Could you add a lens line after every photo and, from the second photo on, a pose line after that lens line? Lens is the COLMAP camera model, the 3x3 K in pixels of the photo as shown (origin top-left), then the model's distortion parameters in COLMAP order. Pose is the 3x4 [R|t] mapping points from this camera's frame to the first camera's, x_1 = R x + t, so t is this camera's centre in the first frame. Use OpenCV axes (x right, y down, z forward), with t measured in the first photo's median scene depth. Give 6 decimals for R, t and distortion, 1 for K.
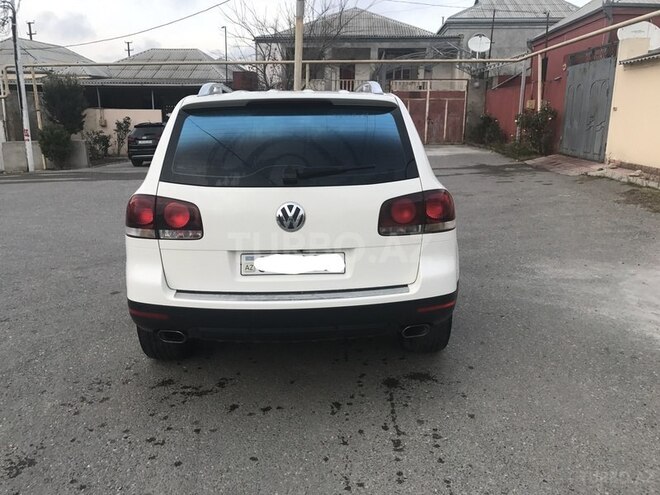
lens RADIAL K [[544.0, 0, 327.1], [0, 544.0, 248.9], [0, 0, 1]] dist [-0.007915, 0.042947]
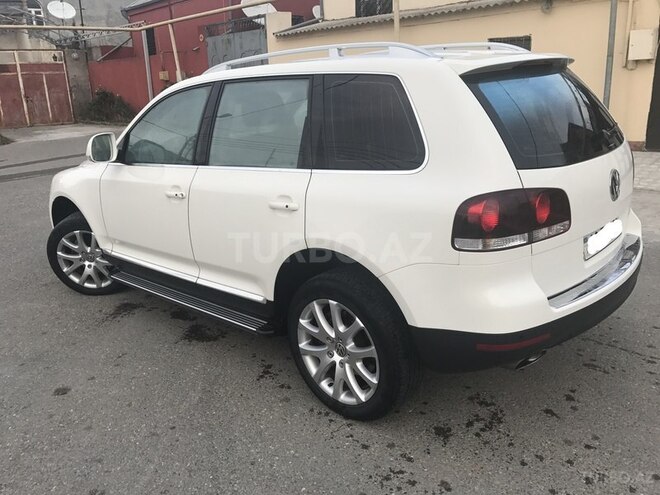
lens RADIAL K [[544.0, 0, 327.1], [0, 544.0, 248.9], [0, 0, 1]] dist [-0.007915, 0.042947]
pose [[0.702783, -0.242101, 0.668942, -0.176055], [0.211720, 0.968883, 0.128223, -0.029099], [-0.679169, 0.051515, 0.732172, 0.106996]]
